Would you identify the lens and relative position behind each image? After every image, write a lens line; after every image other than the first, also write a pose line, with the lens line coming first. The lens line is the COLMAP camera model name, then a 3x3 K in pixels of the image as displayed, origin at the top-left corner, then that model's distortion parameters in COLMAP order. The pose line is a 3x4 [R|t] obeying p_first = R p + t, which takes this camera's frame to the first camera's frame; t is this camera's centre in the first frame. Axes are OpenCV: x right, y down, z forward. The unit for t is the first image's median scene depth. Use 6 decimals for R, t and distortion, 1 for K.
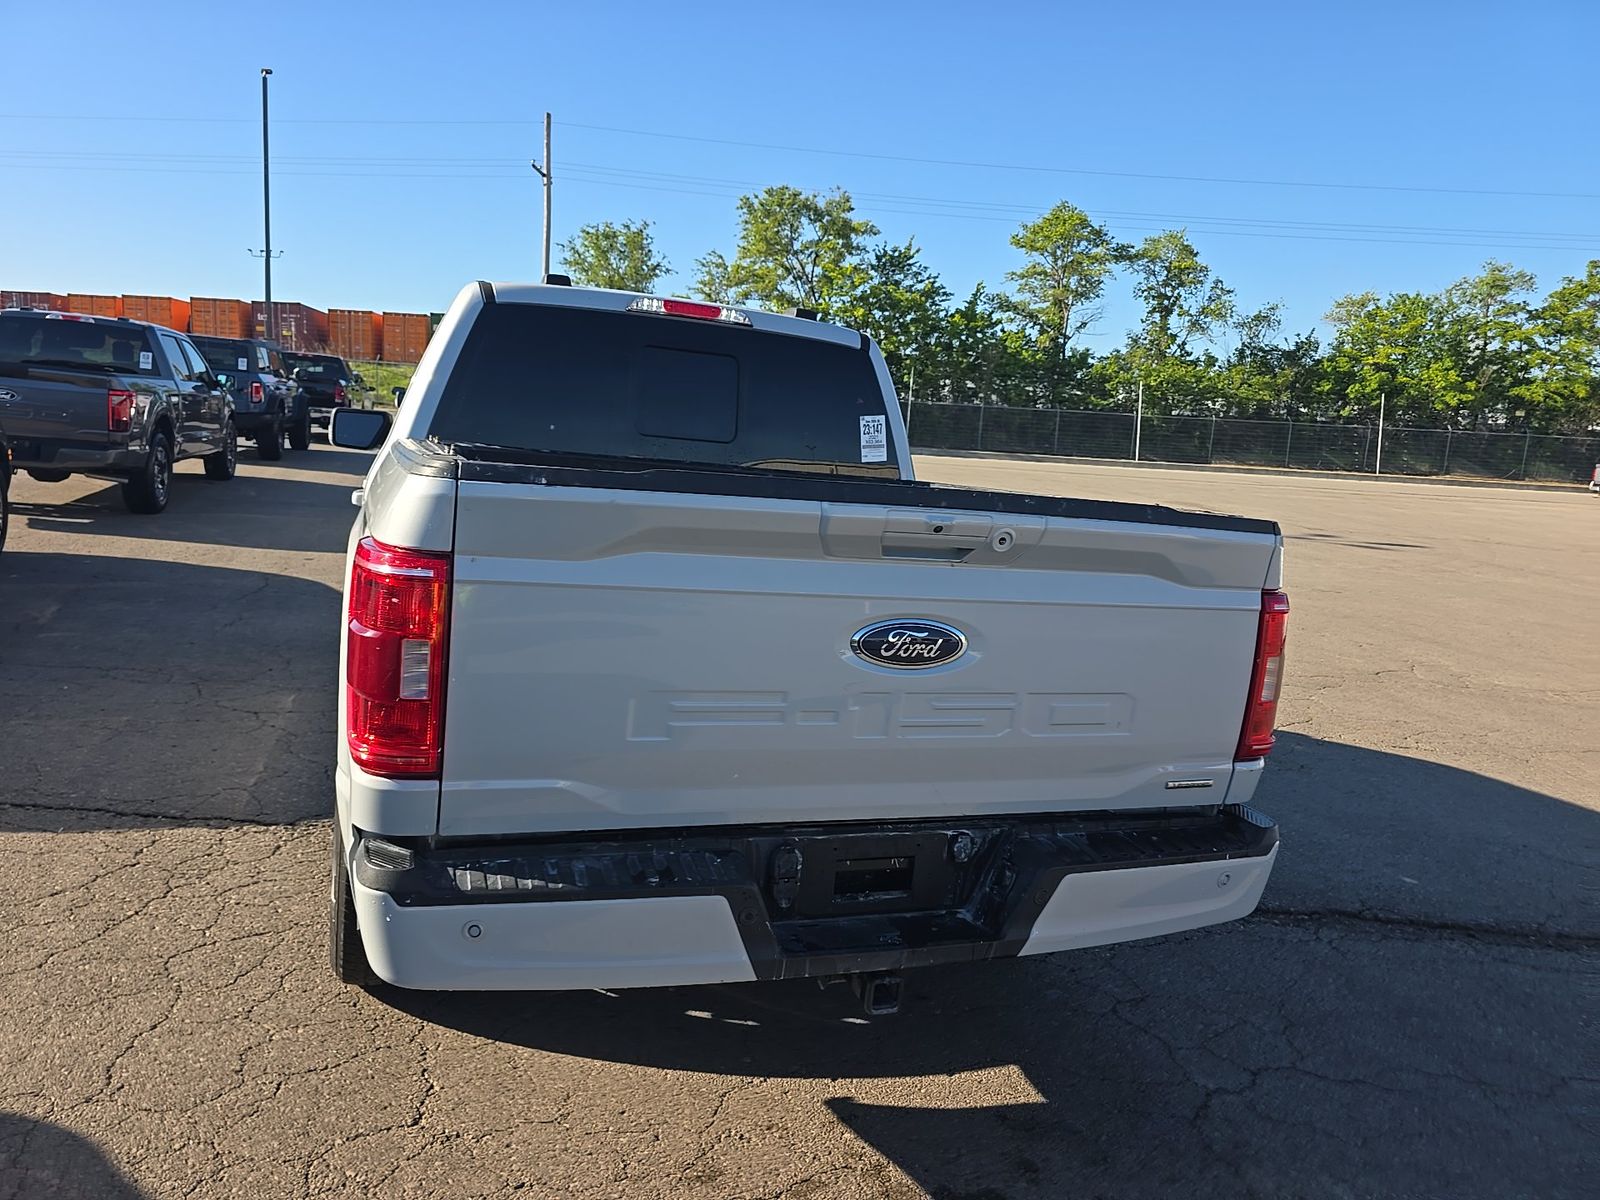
lens RADIAL K [[1071.8, 0, 800.0], [0, 1071.8, 600.0], [0, 0, 1]] dist [0.061769, -0.059913]
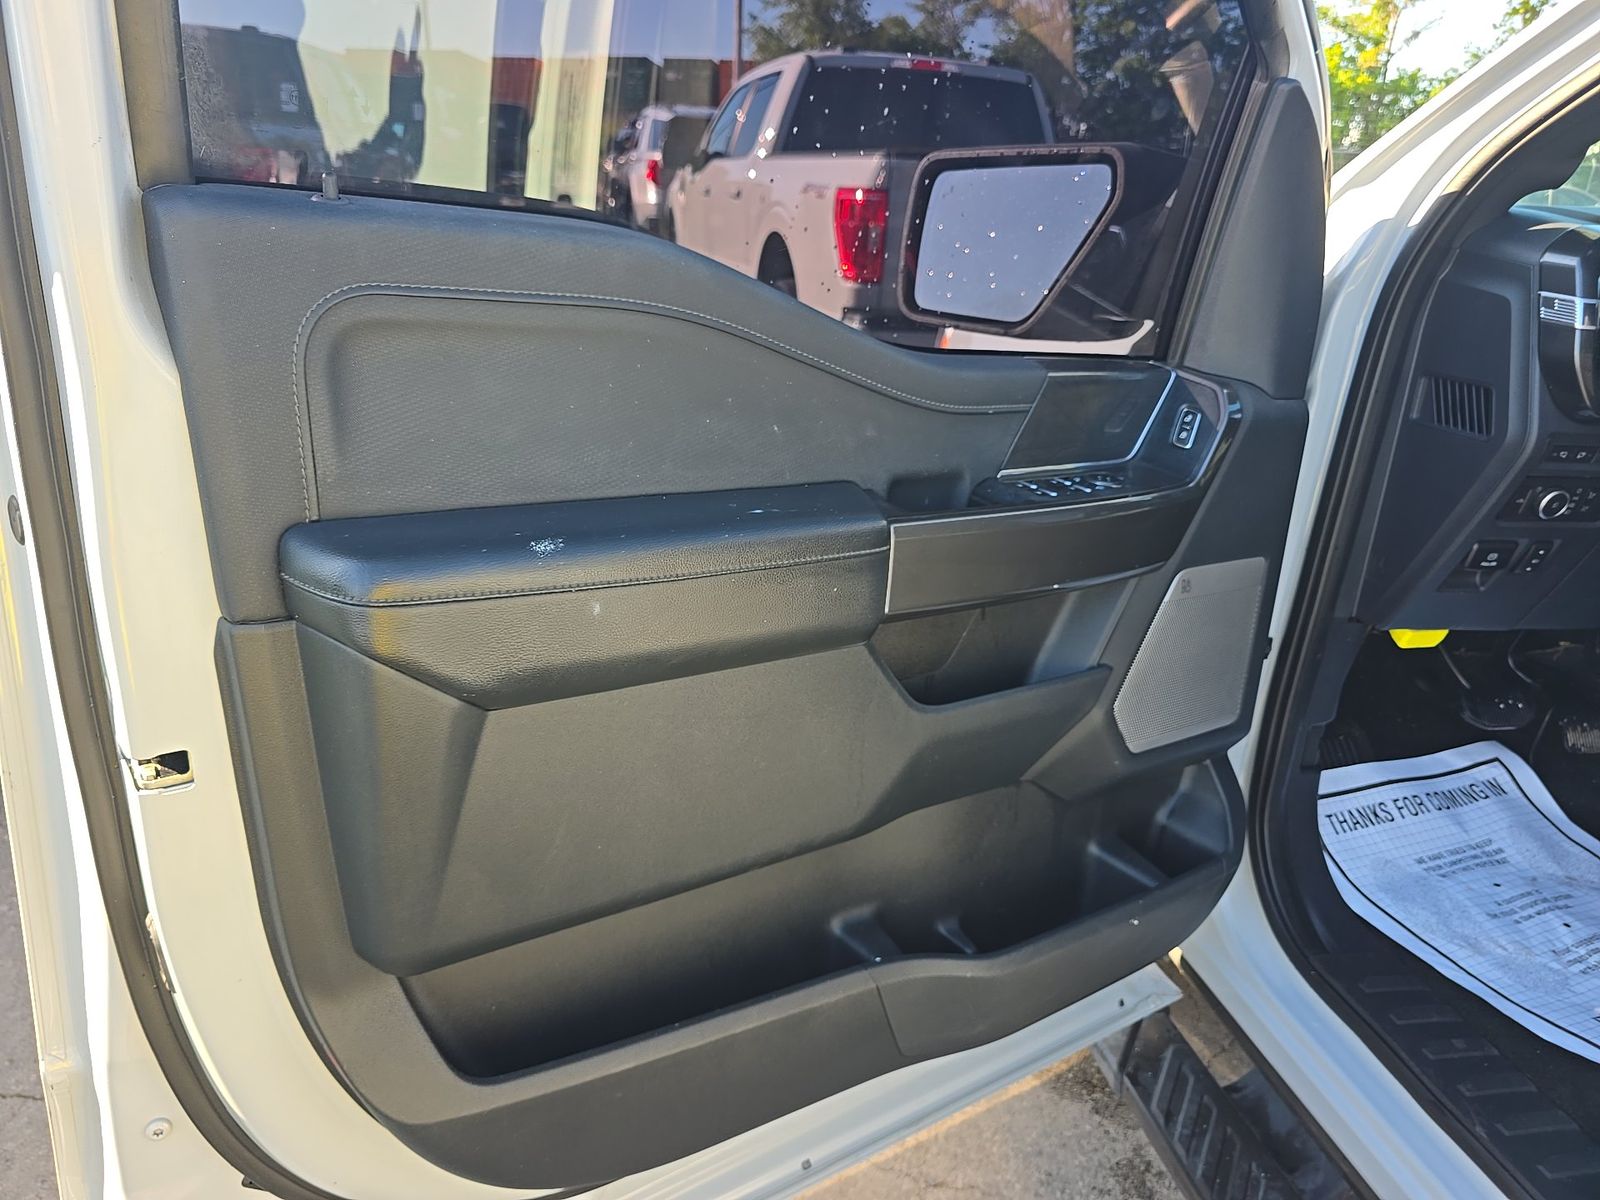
lens RADIAL K [[1072.8, 0, 797.4], [0, 1072.8, 604.5], [0, 0, 1]] dist [0.060890, -0.058287]
pose [[0.989625, 0.034439, -0.139487, -0.054339], [-0.004551, 0.977873, 0.209150, -0.016498], [0.143604, -0.206346, 0.967884, 0.094232]]
